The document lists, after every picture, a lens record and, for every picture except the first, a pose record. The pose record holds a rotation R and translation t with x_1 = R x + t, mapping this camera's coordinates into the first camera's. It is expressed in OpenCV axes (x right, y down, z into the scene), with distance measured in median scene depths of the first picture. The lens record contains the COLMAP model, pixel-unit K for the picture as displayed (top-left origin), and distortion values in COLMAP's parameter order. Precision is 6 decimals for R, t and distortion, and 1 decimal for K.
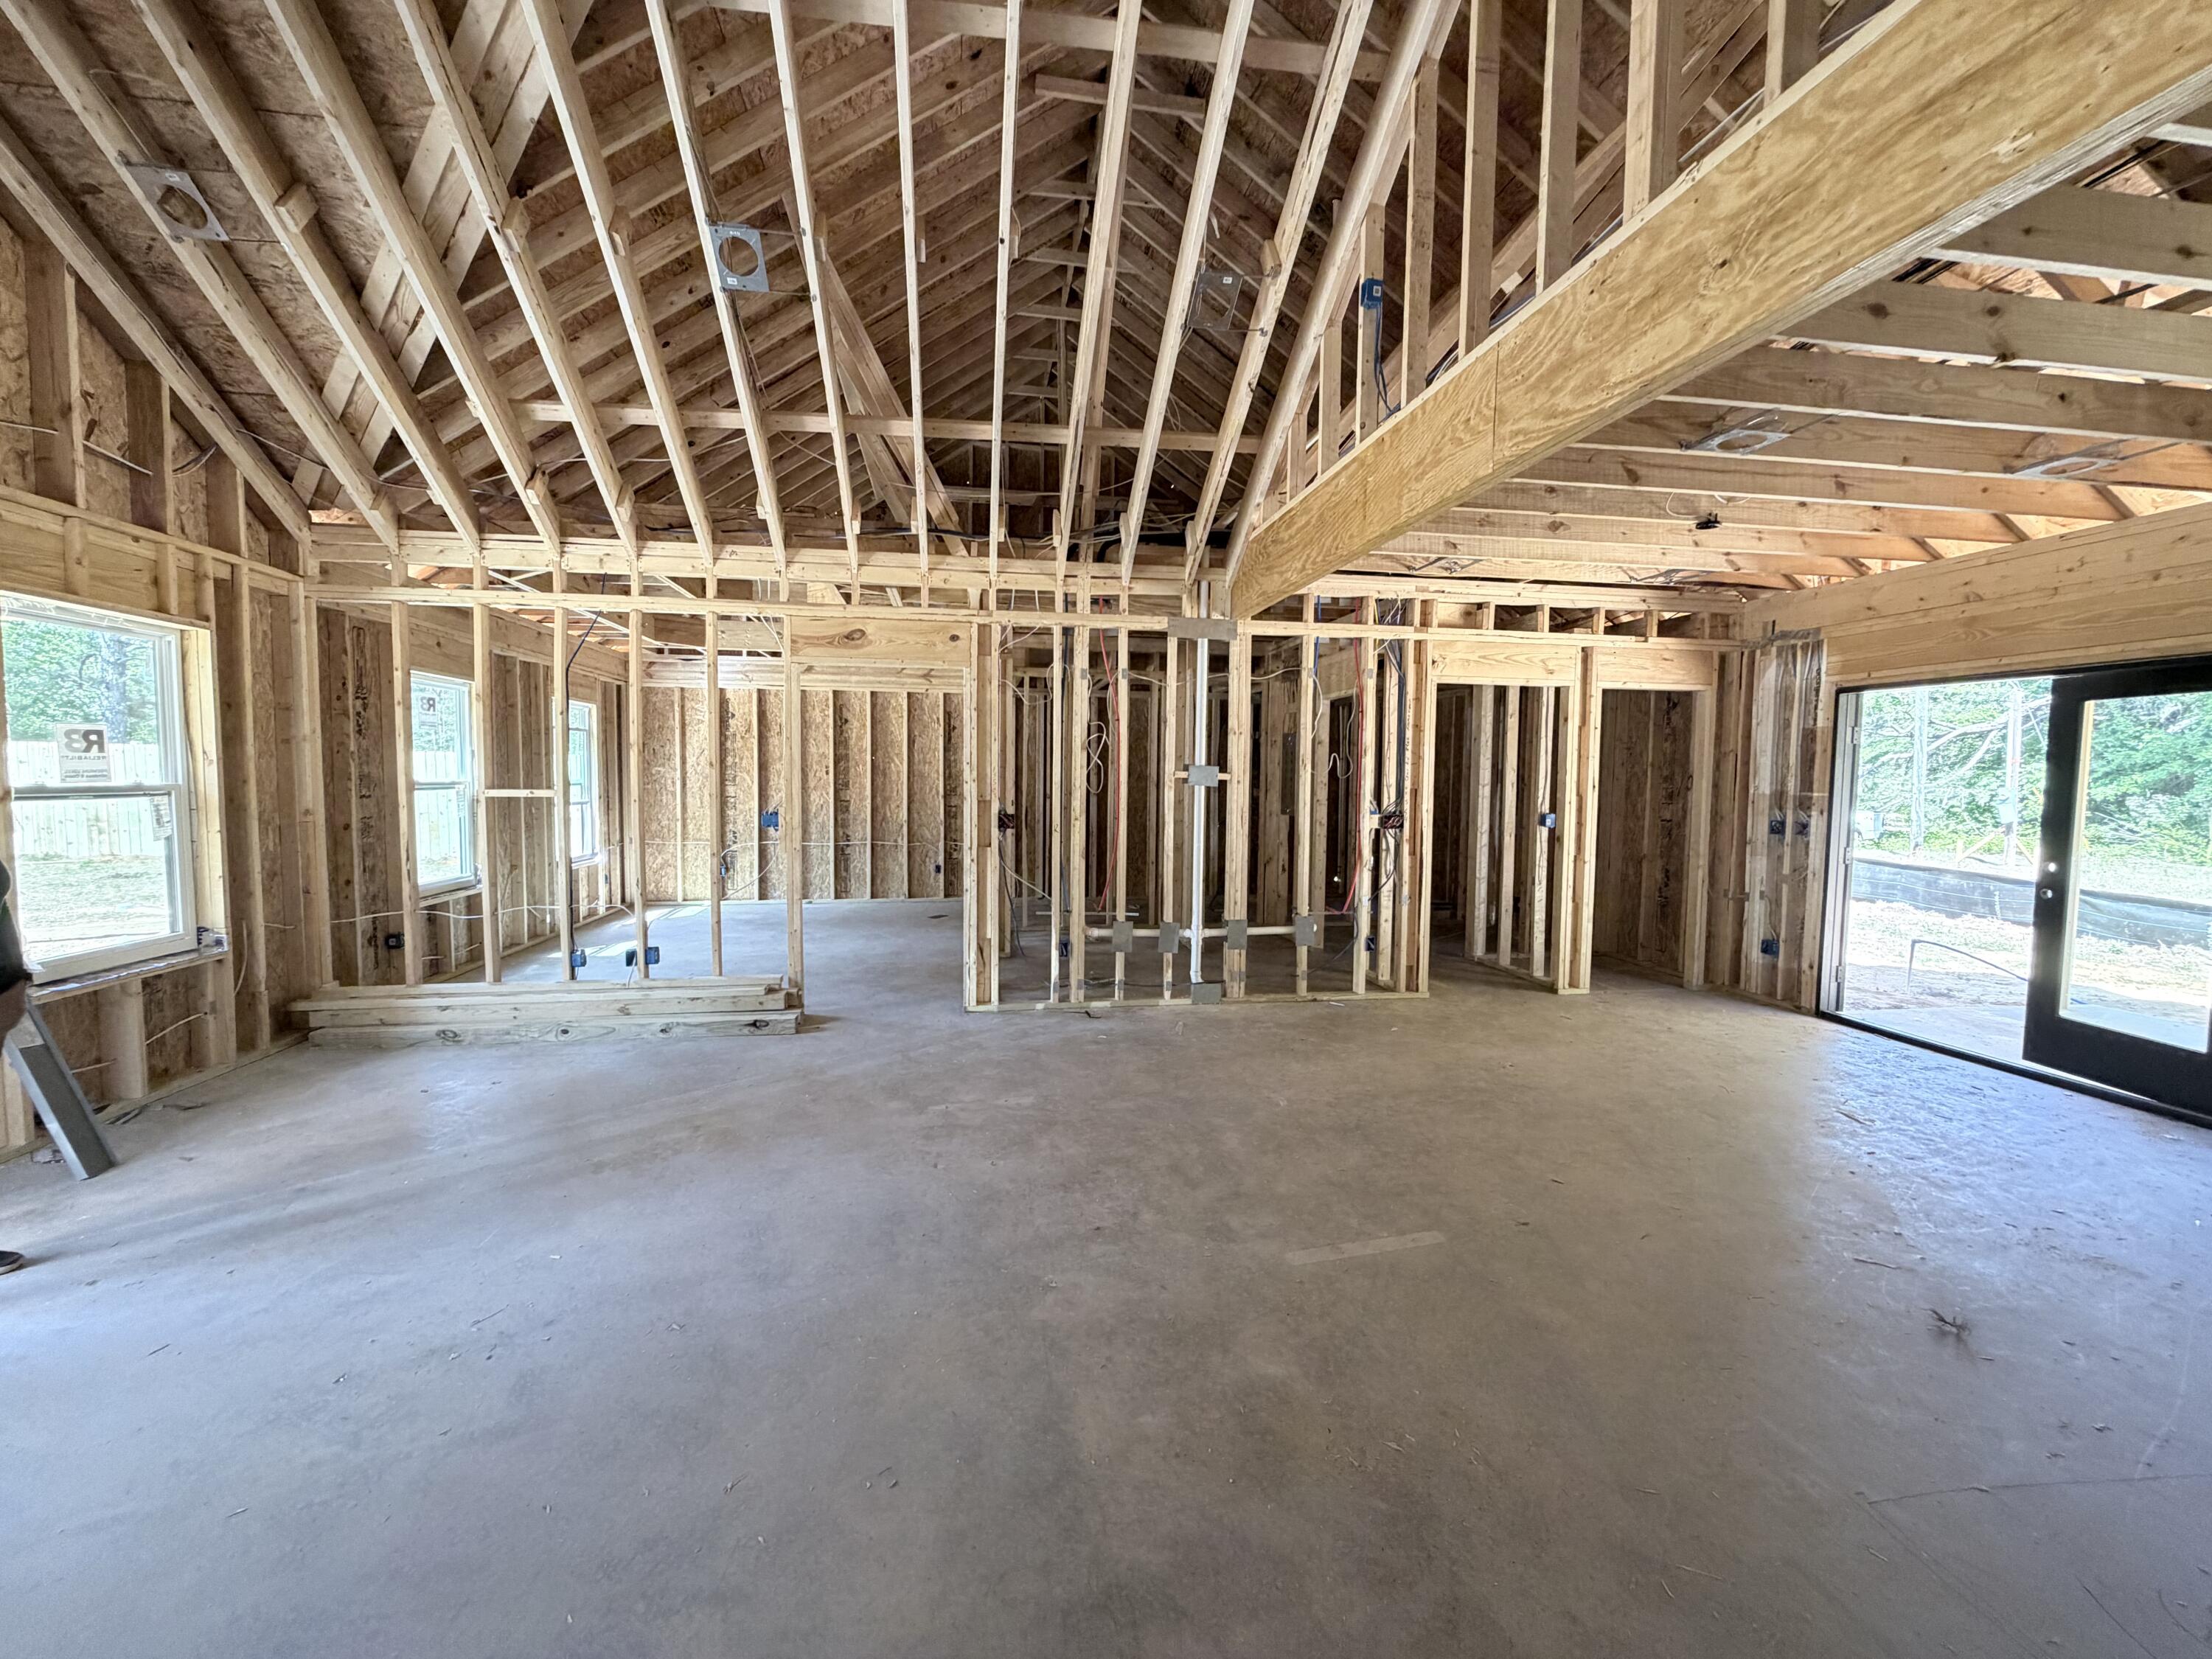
lens RADIAL K [[879.6, 0, 1101.8], [0, 879.6, 827.8], [0, 0, 1]] dist [-0.002952, -0.000095]
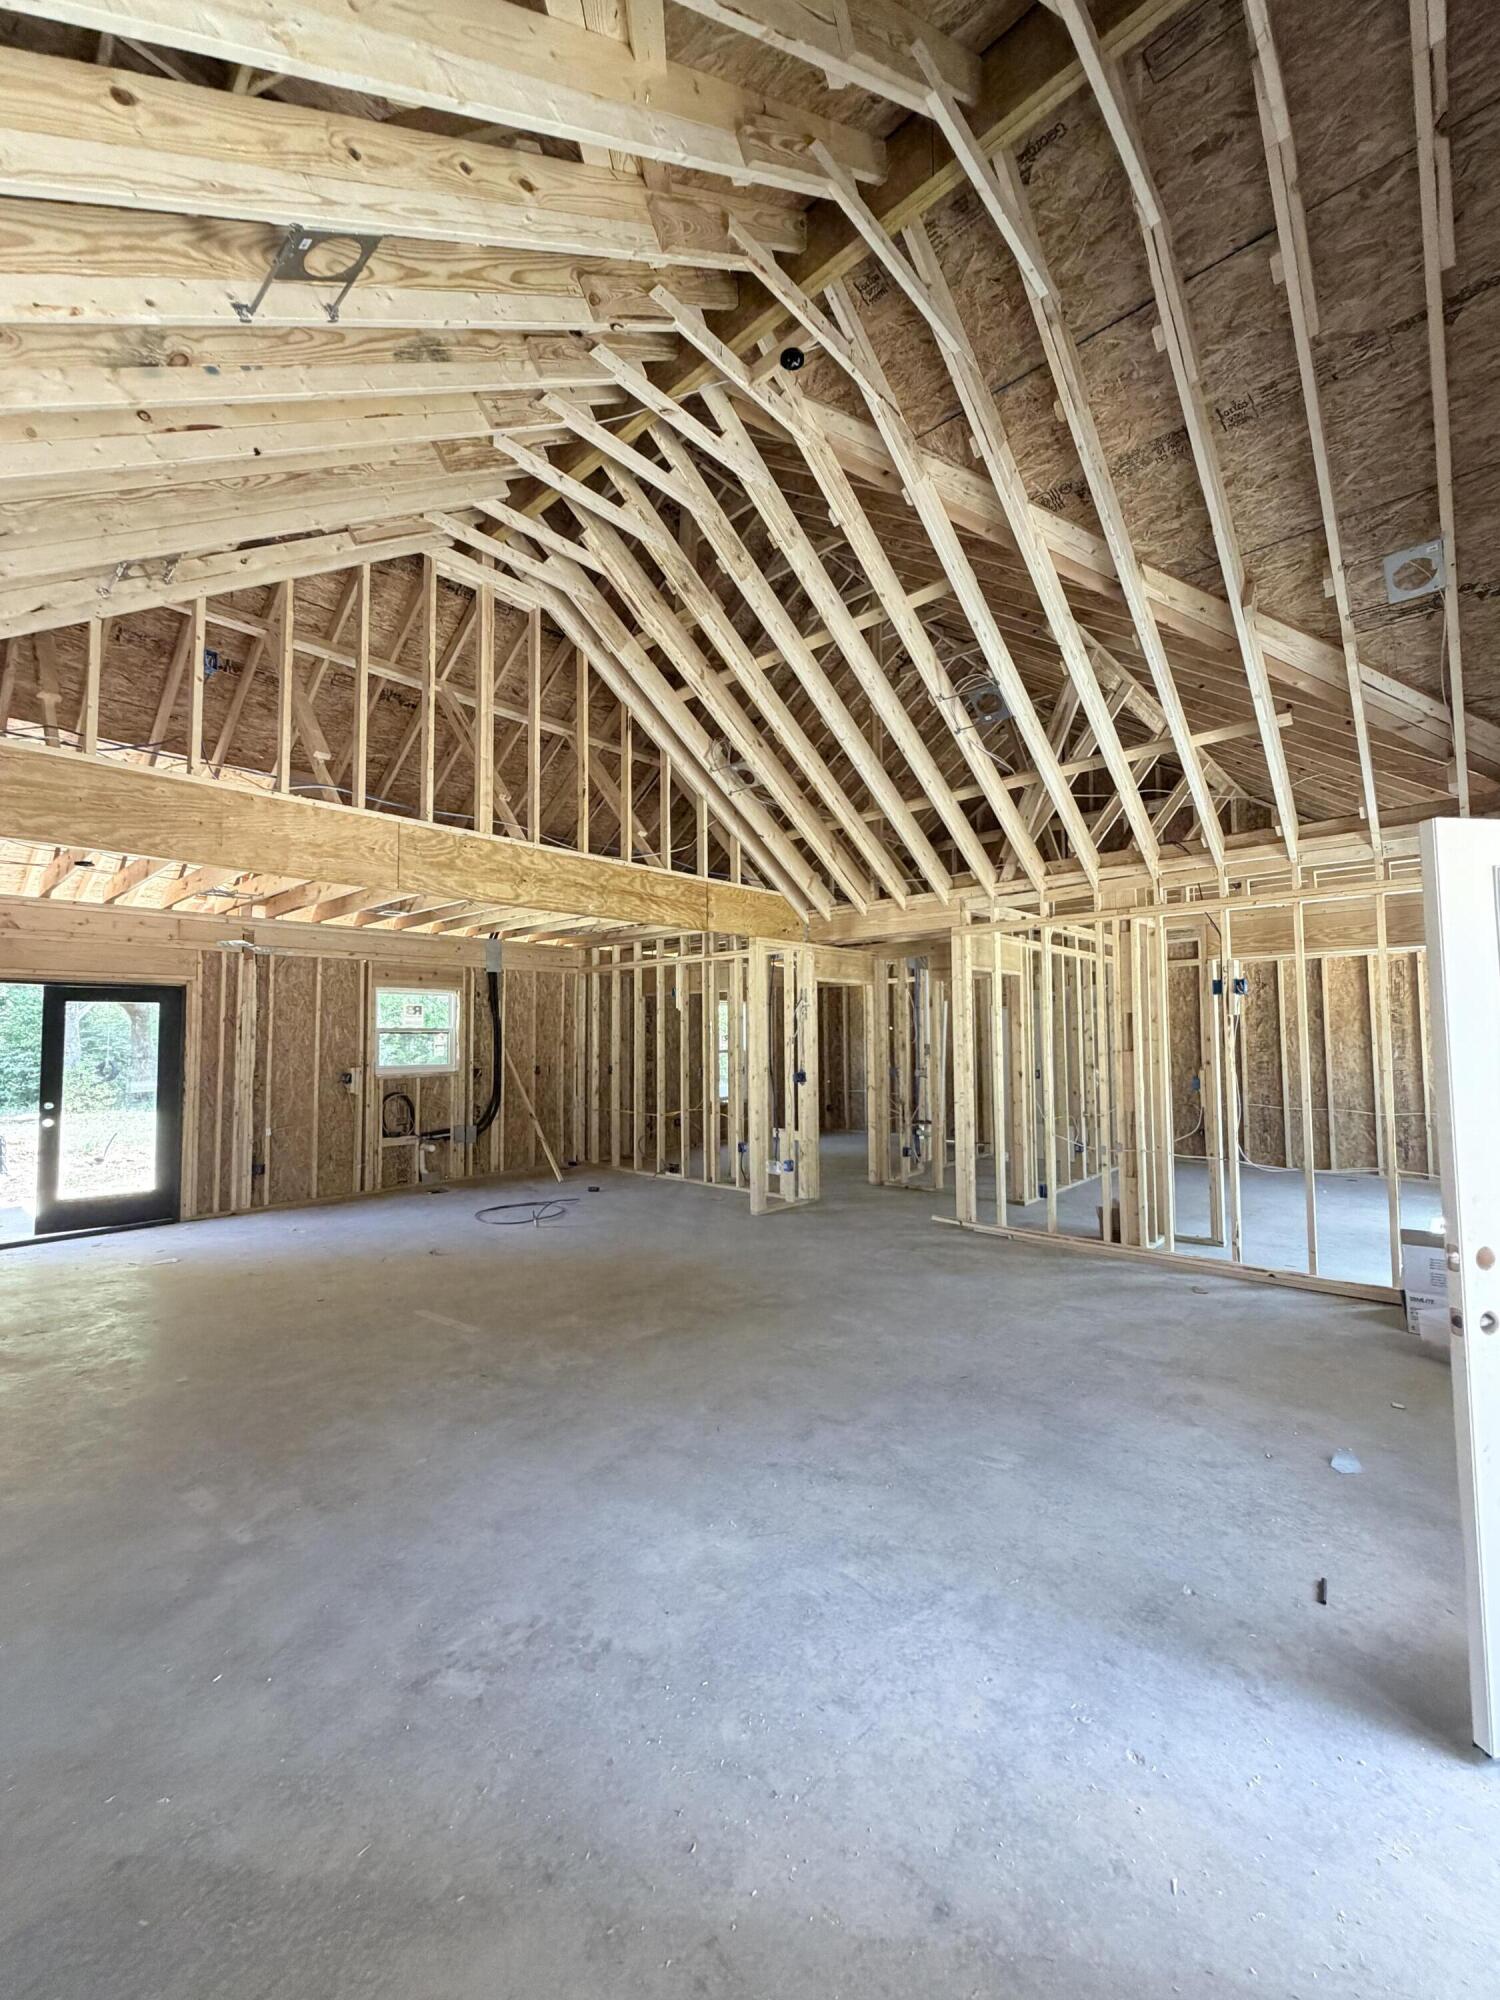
lens RADIAL K [[795.3, 0, 754.1], [0, 795.3, 996.2], [0, 0, 1]] dist [-0.002952, -0.000095]
pose [[-0.627154, 0.033759, 0.778163, -0.840522], [0.048519, 0.998813, -0.004228, -0.085773], [-0.777382, 0.035104, -0.628048, 0.933181]]
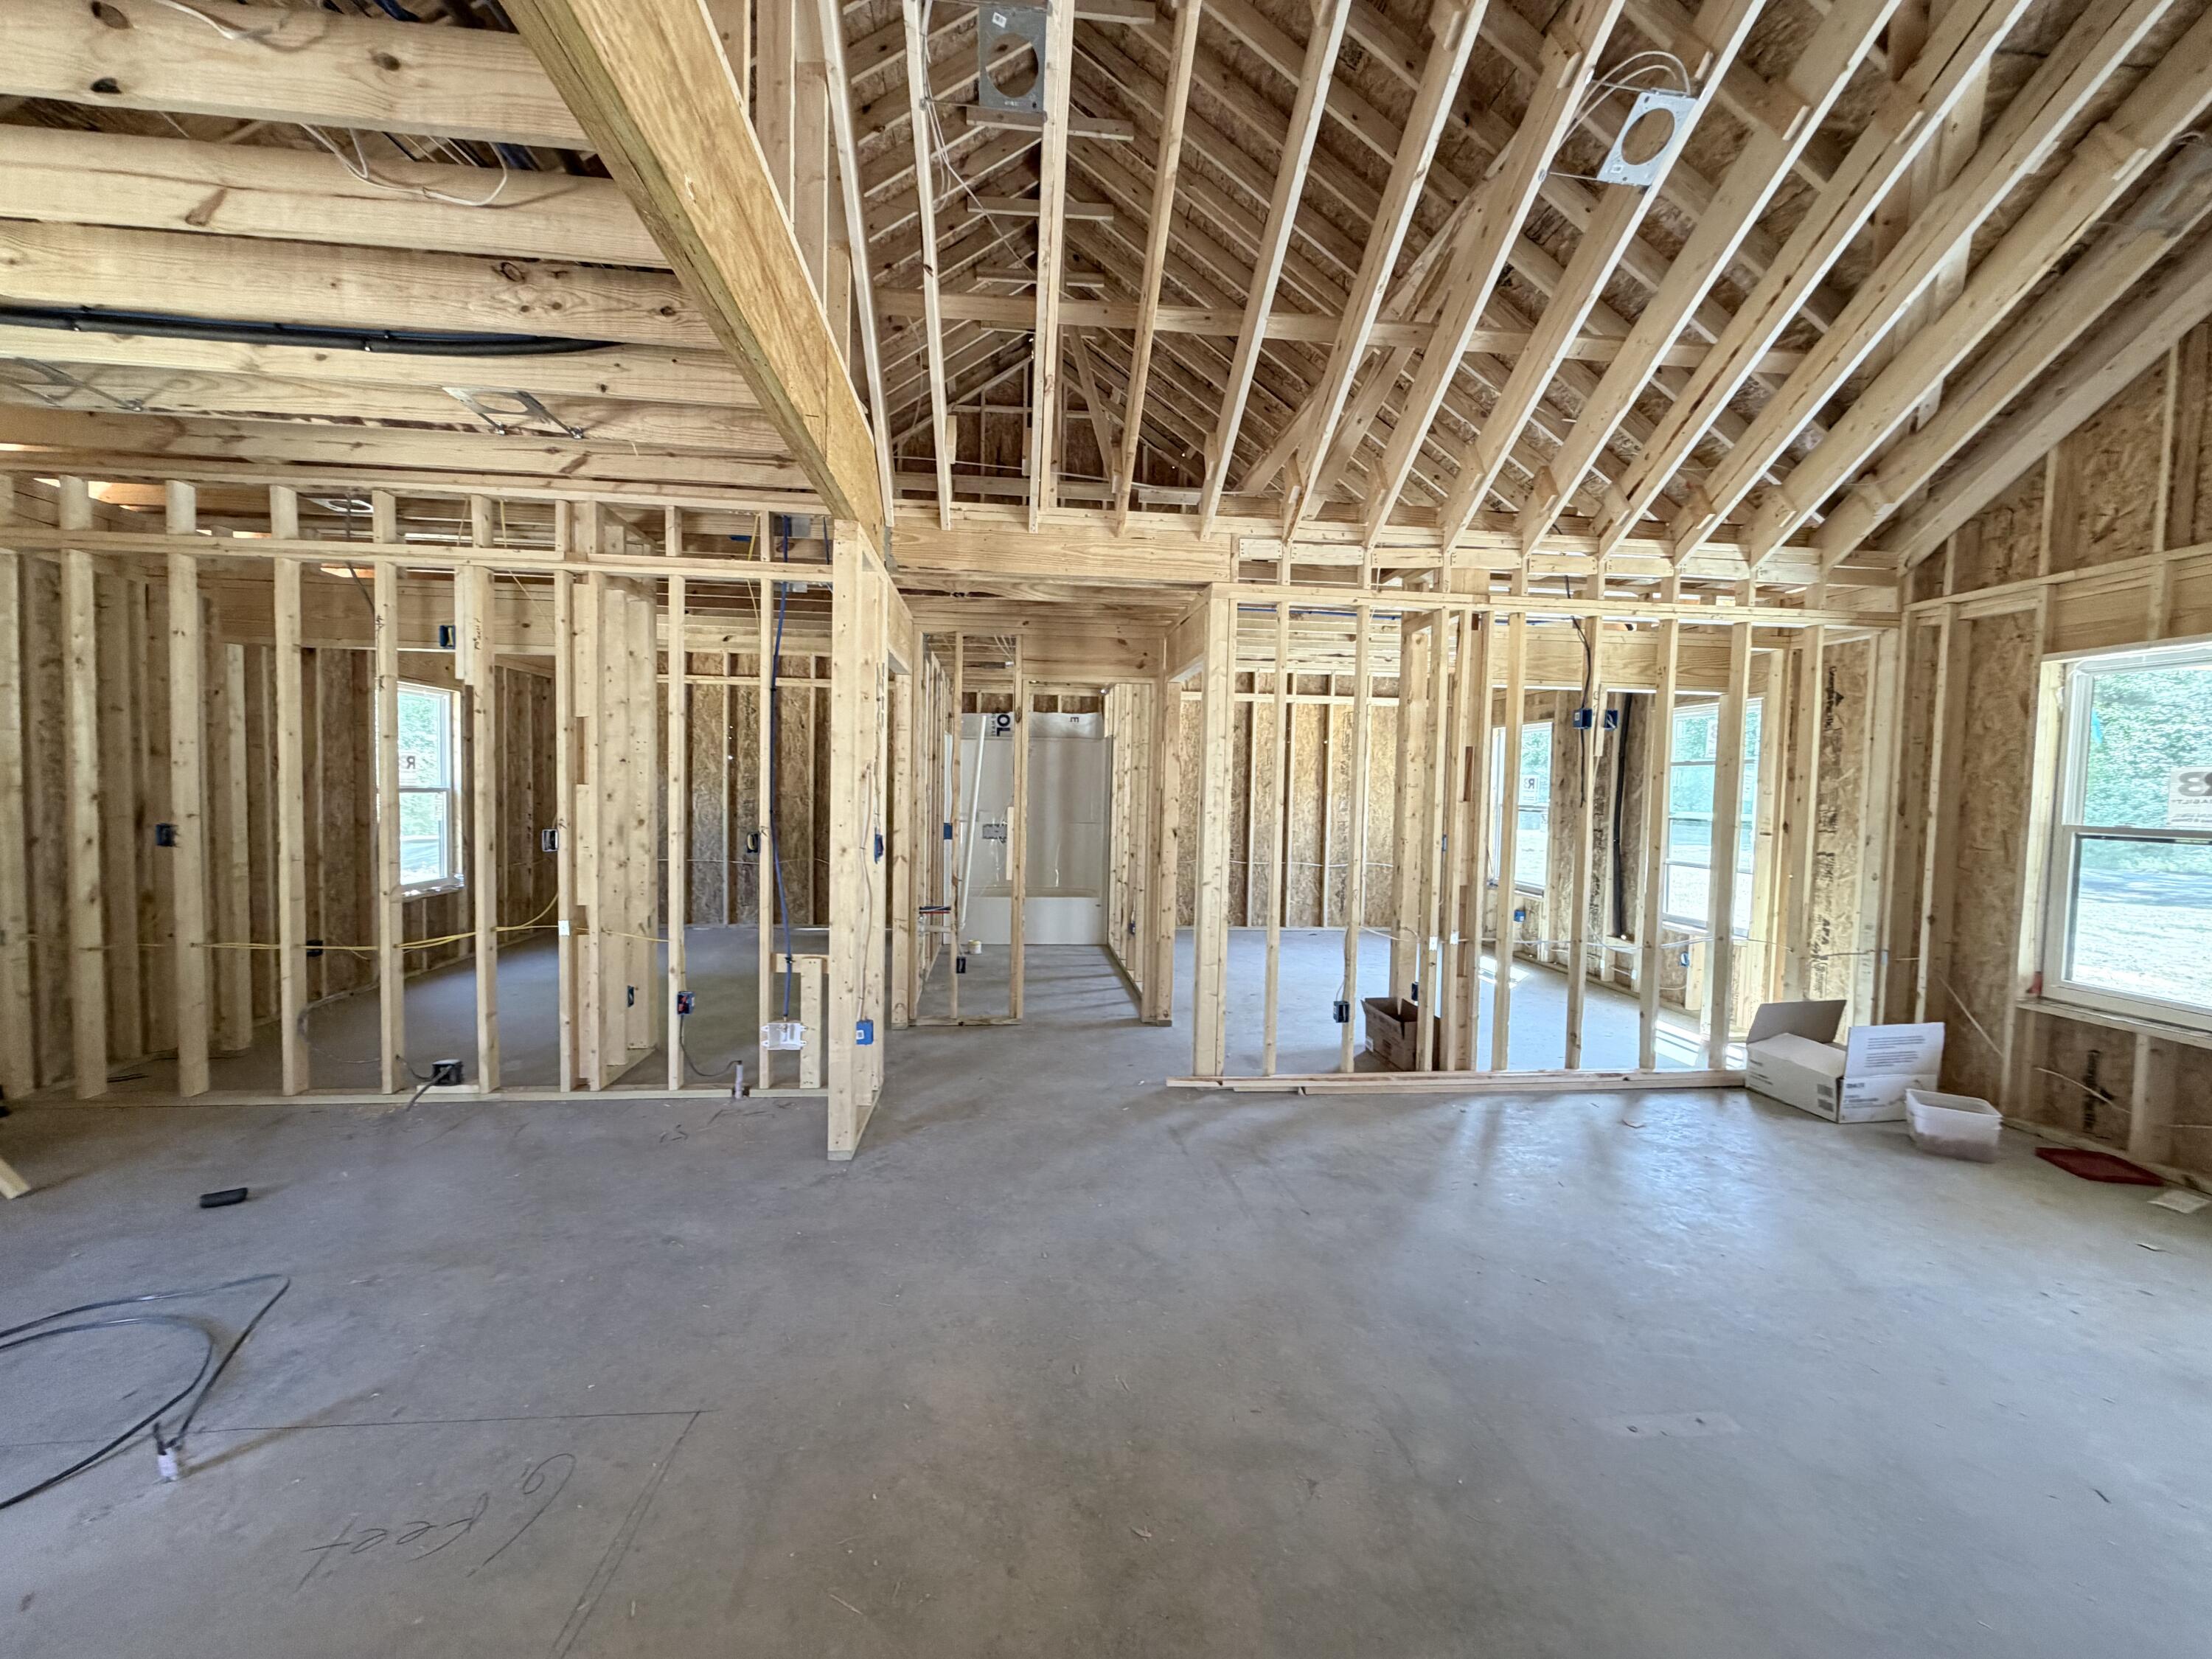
lens RADIAL K [[879.6, 0, 1101.8], [0, 879.6, 827.8], [0, 0, 1]] dist [-0.002952, -0.000095]
pose [[-0.998069, -0.036190, 0.050483, 0.135885], [-0.030539, 0.993624, 0.108526, -0.040336], [-0.054089, 0.106775, -0.992811, 0.685389]]
